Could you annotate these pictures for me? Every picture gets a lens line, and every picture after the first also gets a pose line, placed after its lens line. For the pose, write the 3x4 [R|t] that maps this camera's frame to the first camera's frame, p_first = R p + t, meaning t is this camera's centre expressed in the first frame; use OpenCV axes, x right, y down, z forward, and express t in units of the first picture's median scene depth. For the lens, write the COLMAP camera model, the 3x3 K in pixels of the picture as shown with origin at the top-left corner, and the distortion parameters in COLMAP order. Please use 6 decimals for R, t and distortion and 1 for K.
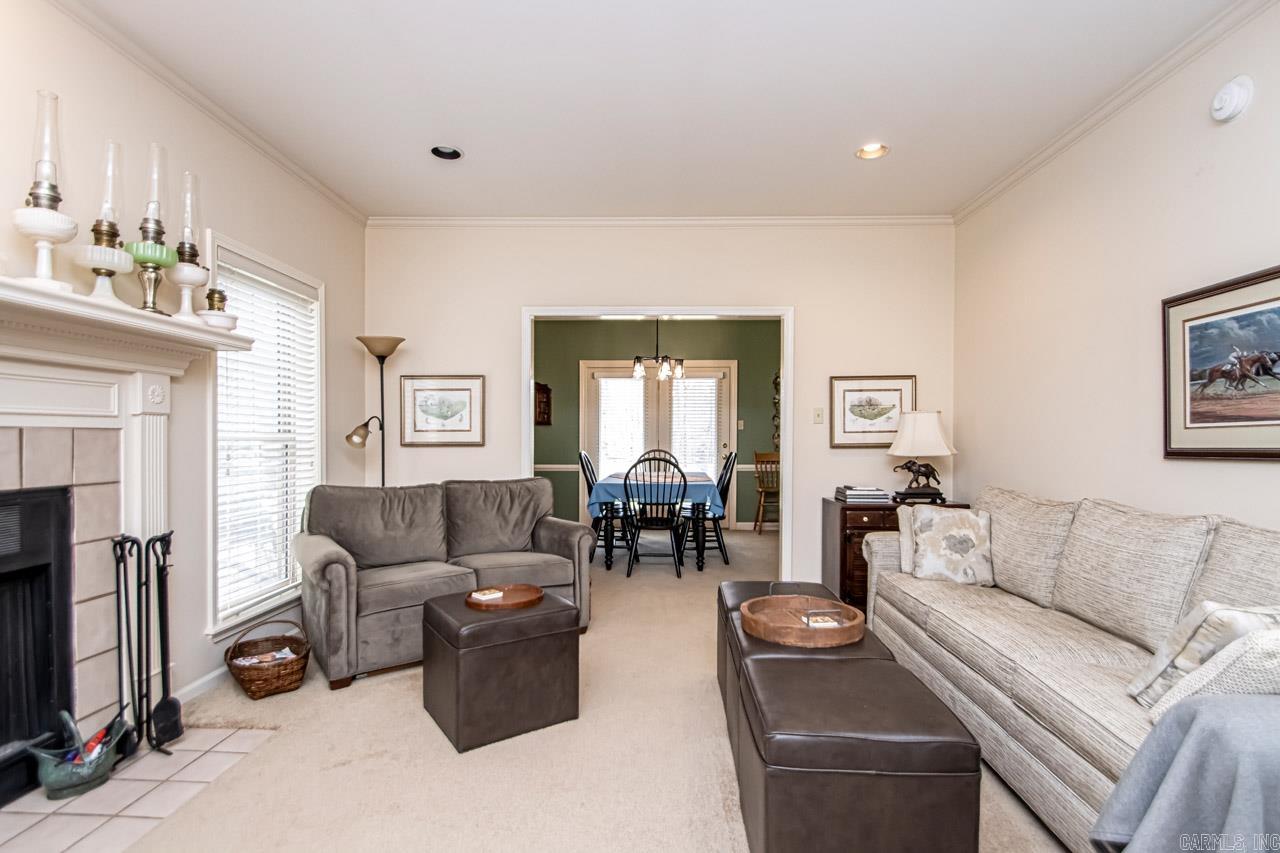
lens RADIAL K [[620.6, 0, 638.1], [0, 620.6, 438.9], [0, 0, 1]] dist [0.001593, -0.005456]
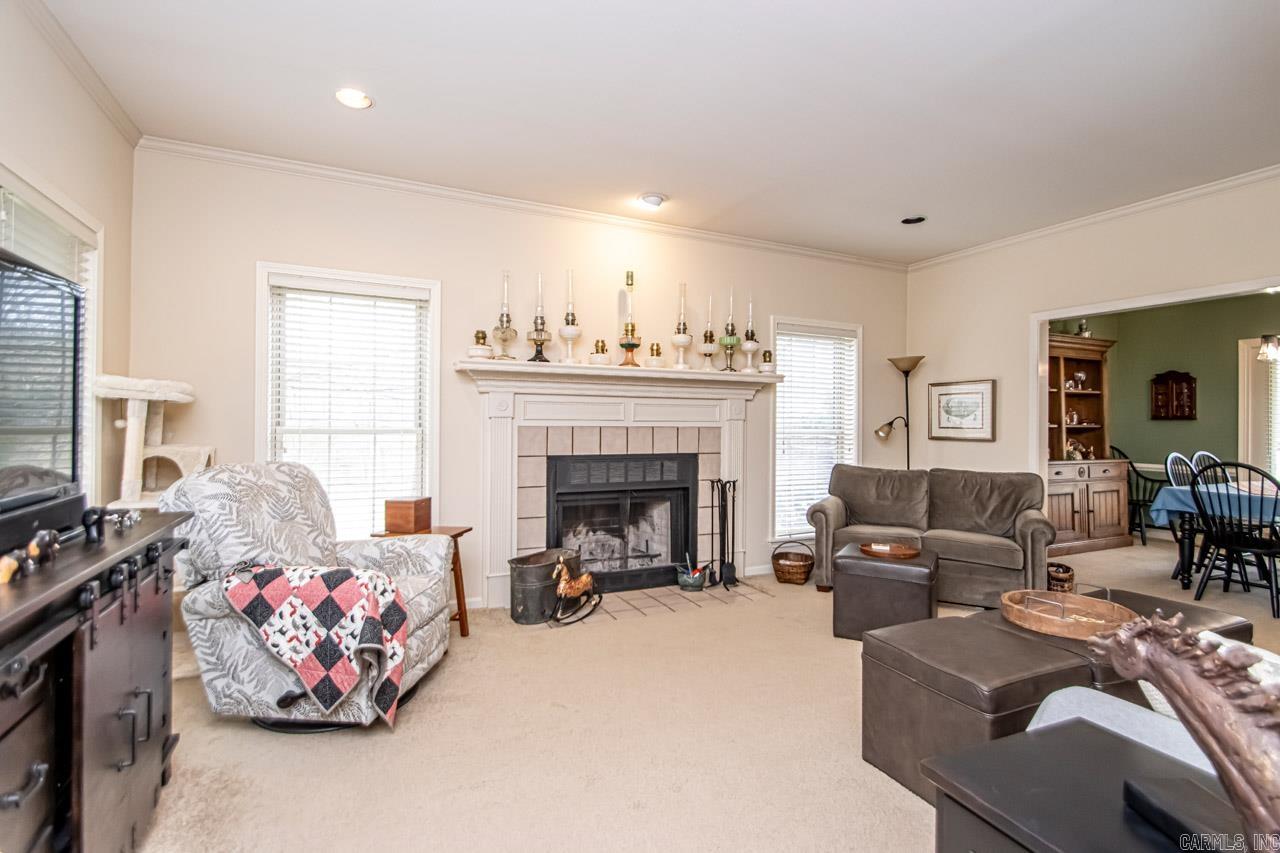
lens RADIAL K [[620.6, 0, 663.0], [0, 620.6, 414.0], [0, 0, 1]] dist [0.001593, -0.005456]
pose [[0.466274, -0.004948, -0.884627, 0.610401], [-0.014130, 0.999815, -0.013040, -0.021130], [0.884527, 0.018580, 0.466118, -0.087807]]
